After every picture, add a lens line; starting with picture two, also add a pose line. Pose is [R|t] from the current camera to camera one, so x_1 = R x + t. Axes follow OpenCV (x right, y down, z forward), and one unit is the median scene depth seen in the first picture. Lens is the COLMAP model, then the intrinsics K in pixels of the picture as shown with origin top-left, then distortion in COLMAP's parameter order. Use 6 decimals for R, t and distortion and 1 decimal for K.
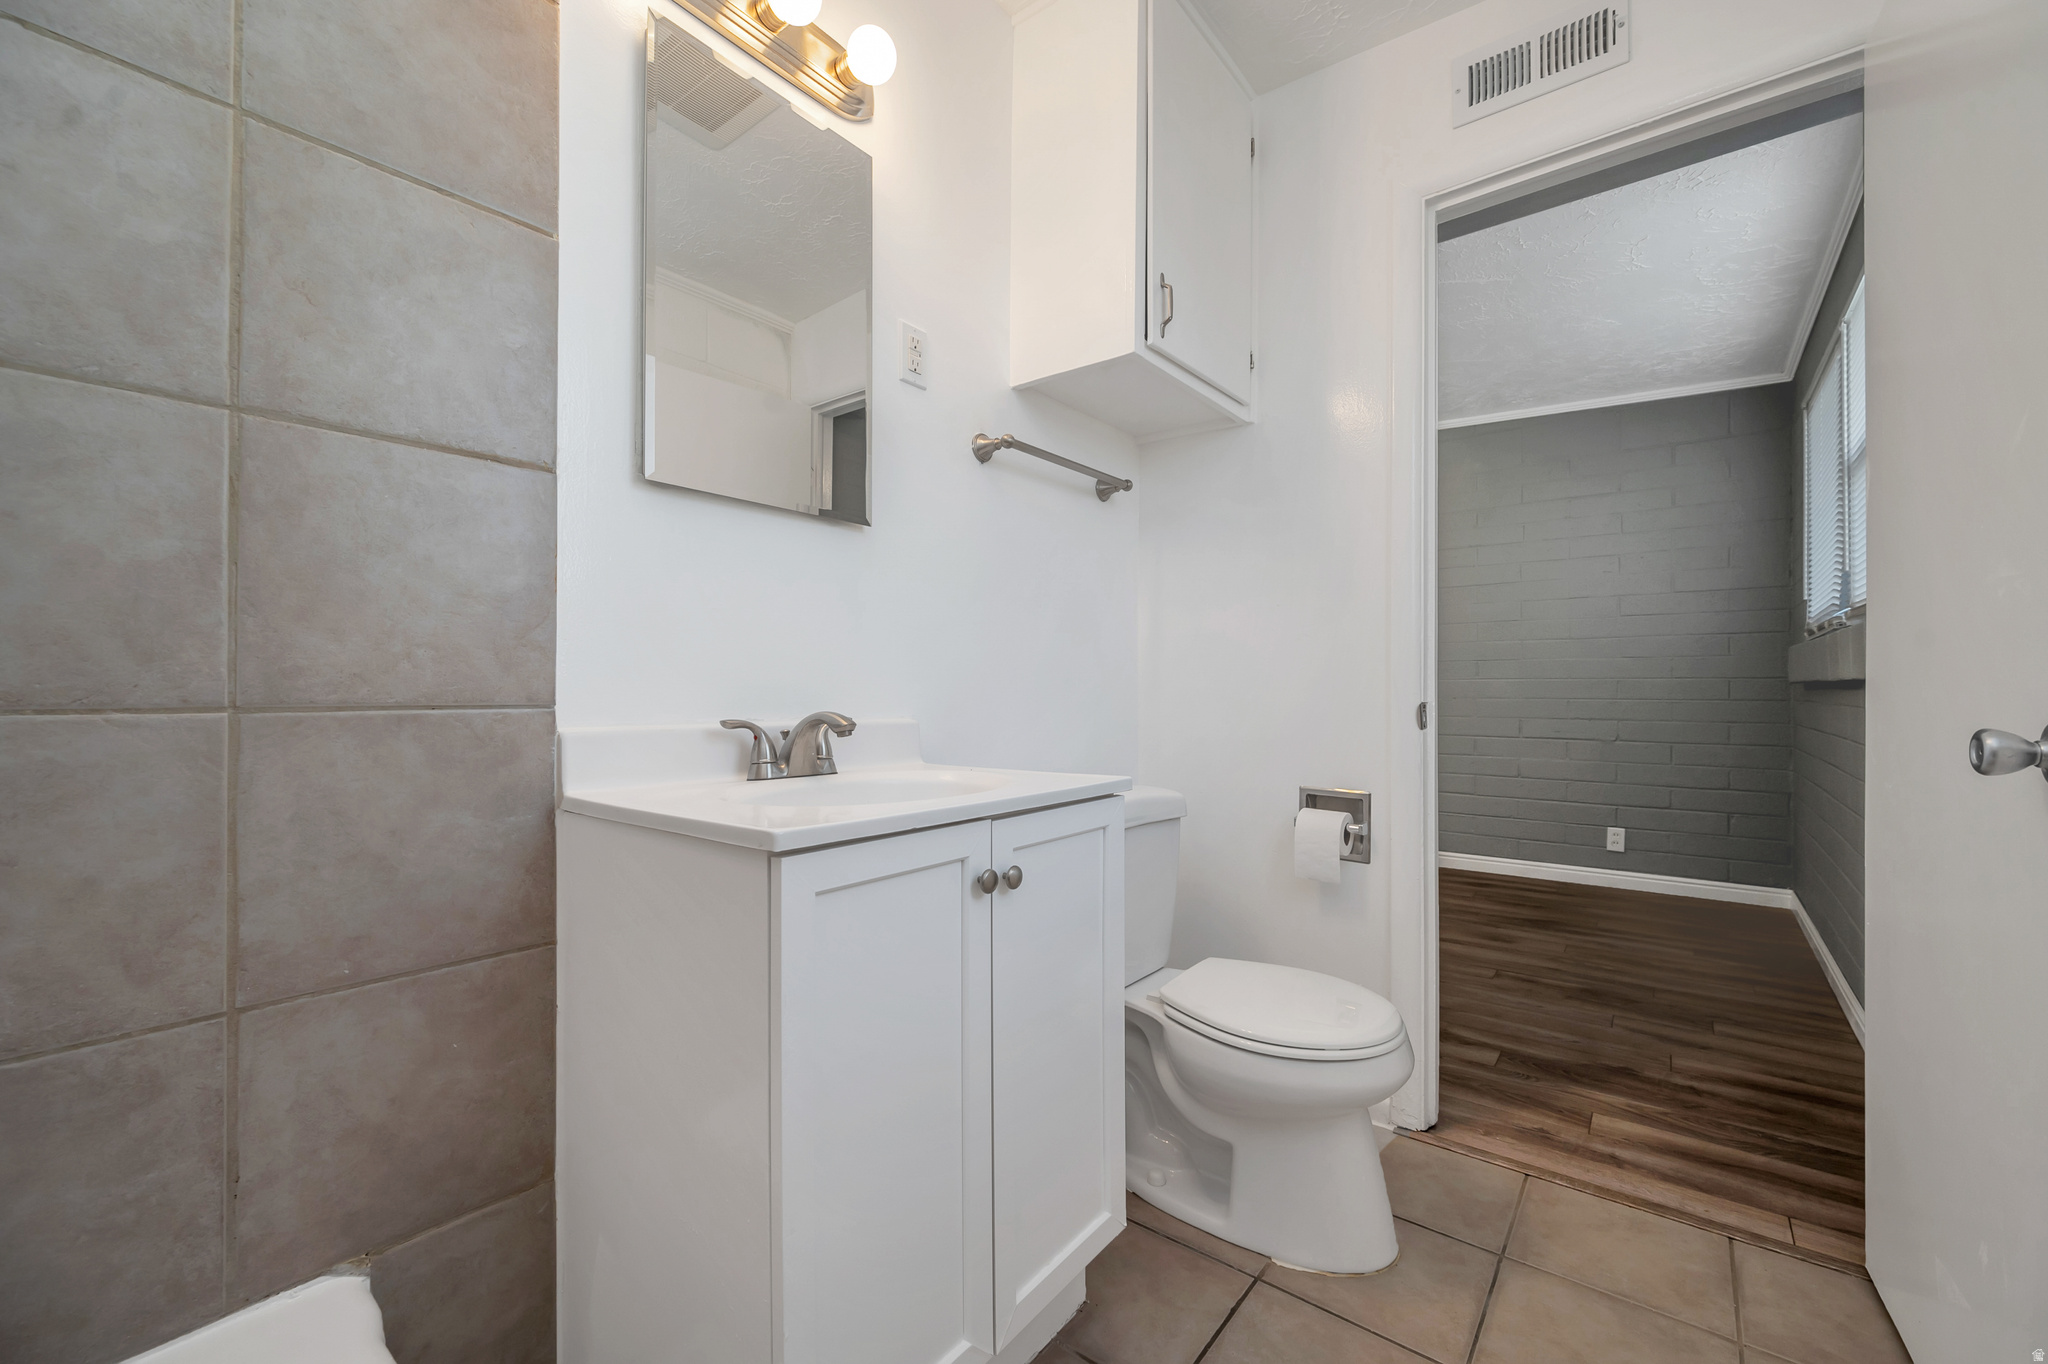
lens RADIAL K [[814.6, 0, 1027.3], [0, 814.6, 684.8], [0, 0, 1]] dist [-0.005011, -0.000318]
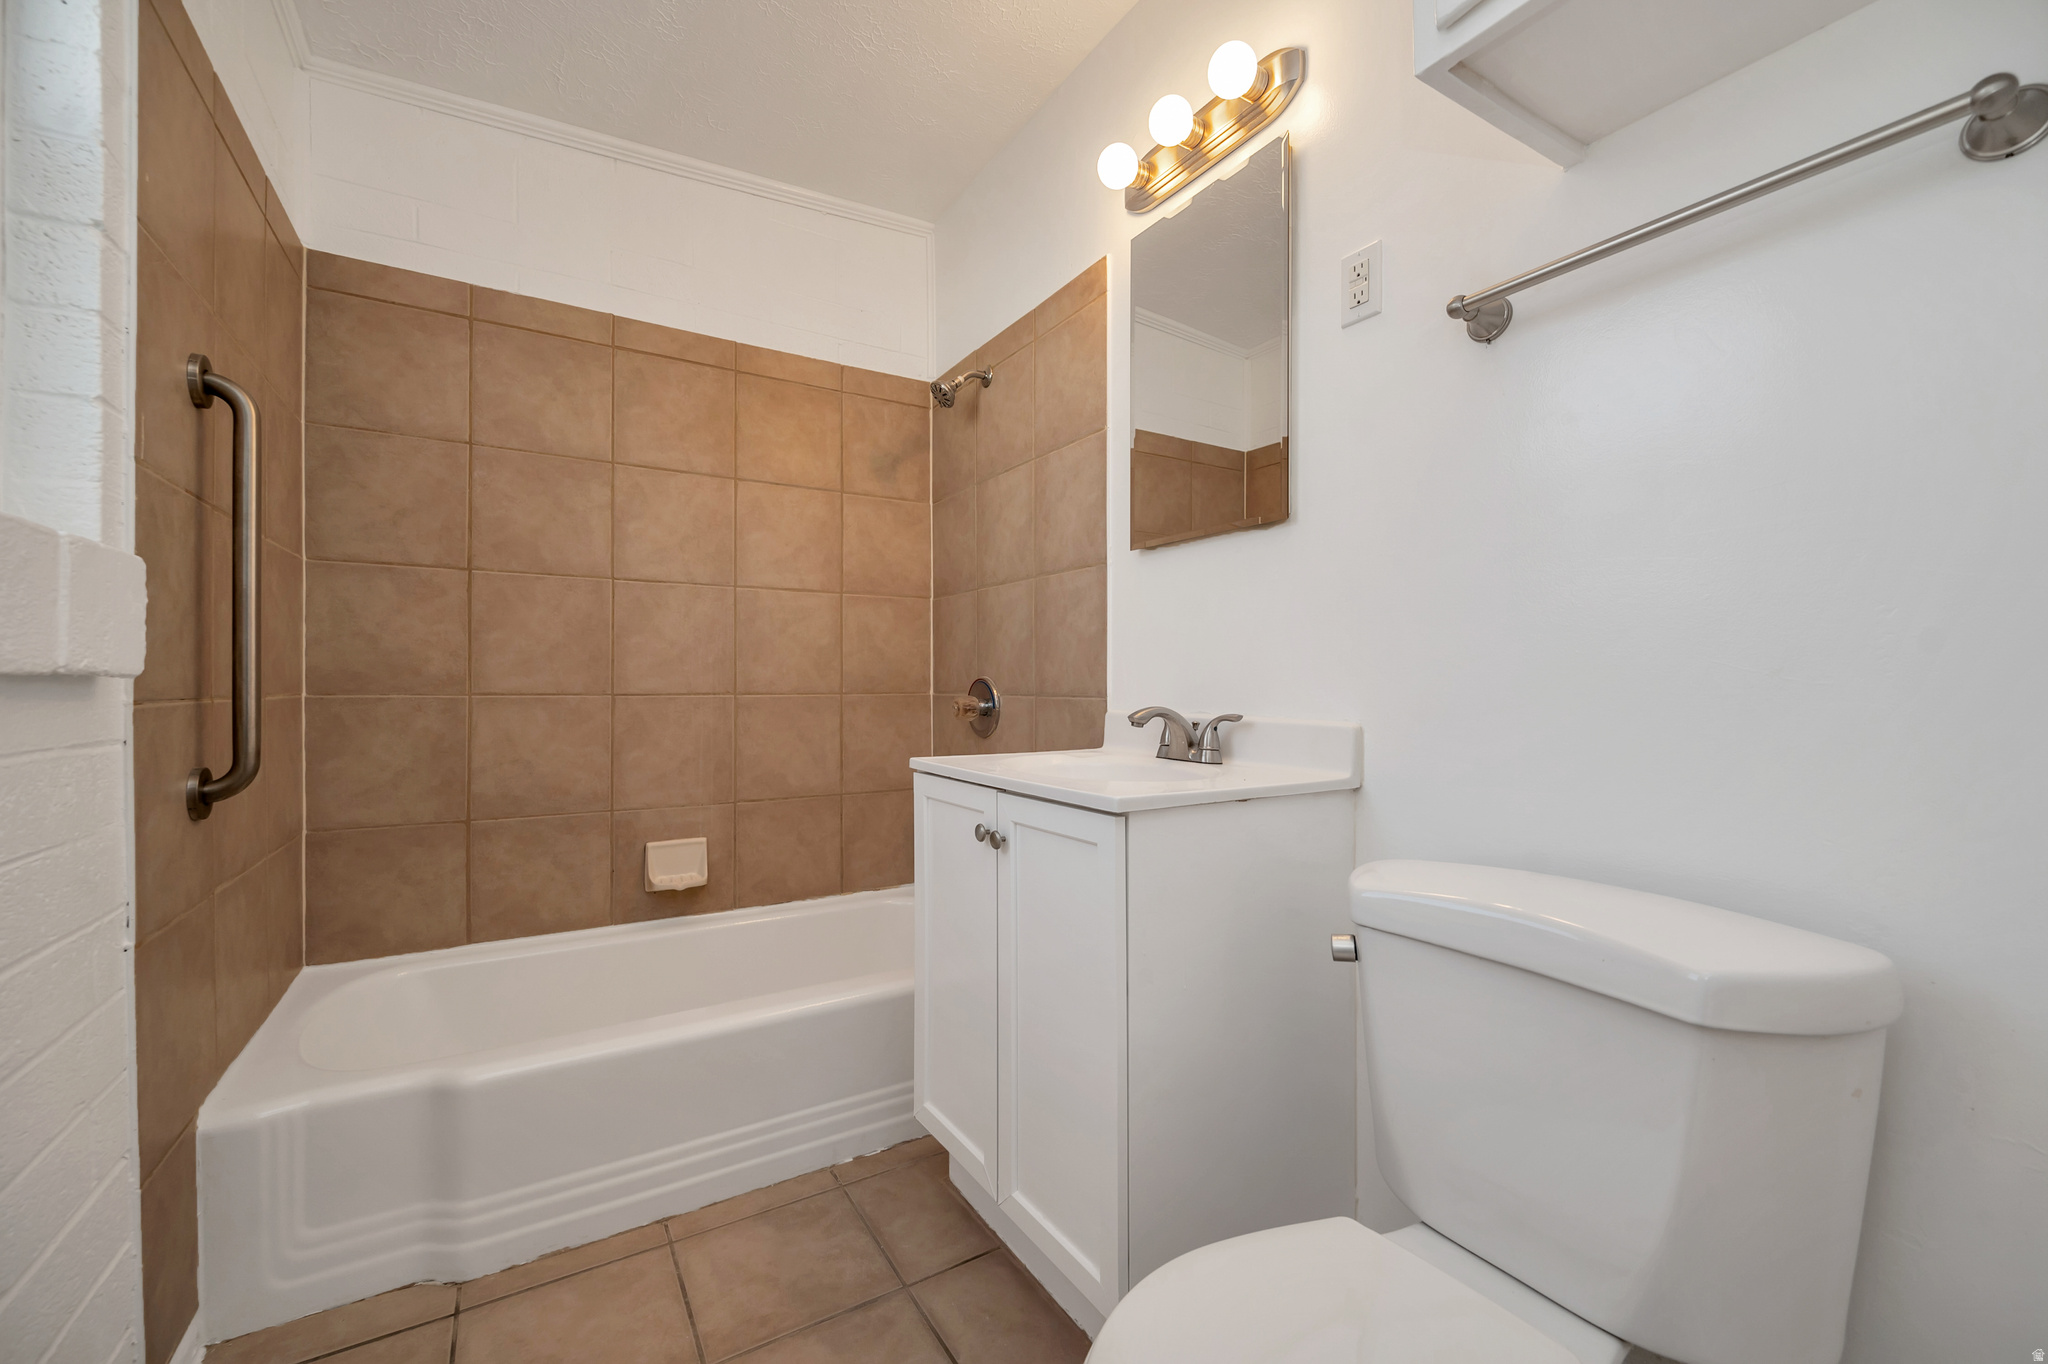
lens RADIAL K [[814.6, 0, 1027.3], [0, 814.6, 684.8], [0, 0, 1]] dist [-0.005011, -0.000318]
pose [[-0.333392, 0.000236, -0.942788, 1.168520], [0.005340, 0.999984, -0.001638, 0.002222], [0.942773, -0.005580, -0.333388, 1.482847]]
